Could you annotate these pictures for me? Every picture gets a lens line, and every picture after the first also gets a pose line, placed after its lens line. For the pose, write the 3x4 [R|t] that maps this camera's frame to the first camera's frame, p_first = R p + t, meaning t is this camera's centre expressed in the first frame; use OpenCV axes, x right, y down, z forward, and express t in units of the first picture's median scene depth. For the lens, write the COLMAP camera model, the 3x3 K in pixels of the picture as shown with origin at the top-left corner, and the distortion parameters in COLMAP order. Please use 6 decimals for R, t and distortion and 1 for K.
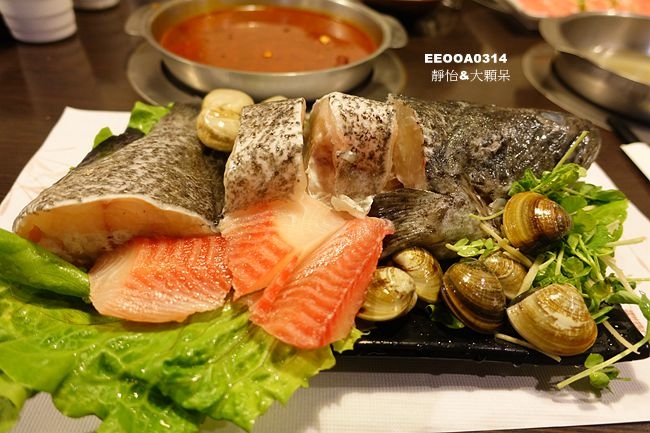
lens RADIAL K [[452.6, 0, 326.7], [0, 452.6, 215.2], [0, 0, 1]] dist [0.001295, -0.001112]
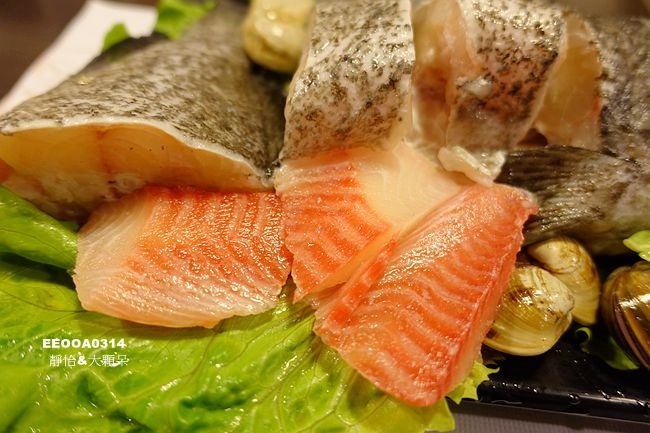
lens RADIAL K [[452.6, 0, 328.6], [0, 452.6, 215.2], [0, 0, 1]] dist [0.001295, -0.001112]
pose [[0.994455, 0.093033, -0.049025, -0.121600], [-0.086134, 0.988053, 0.127797, -0.015142], [0.060329, -0.122866, 0.990588, 0.346199]]
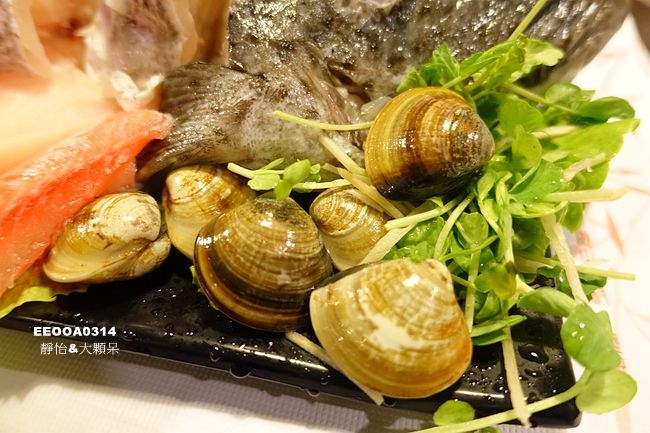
lens RADIAL K [[452.6, 0, 325.8], [0, 452.6, 216.0], [0, 0, 1]] dist [0.001295, -0.001112]
pose [[0.976798, 0.115559, -0.180311, 0.483482], [-0.087280, 0.983642, 0.157578, 0.029668], [0.195570, -0.138184, 0.970905, 0.471106]]
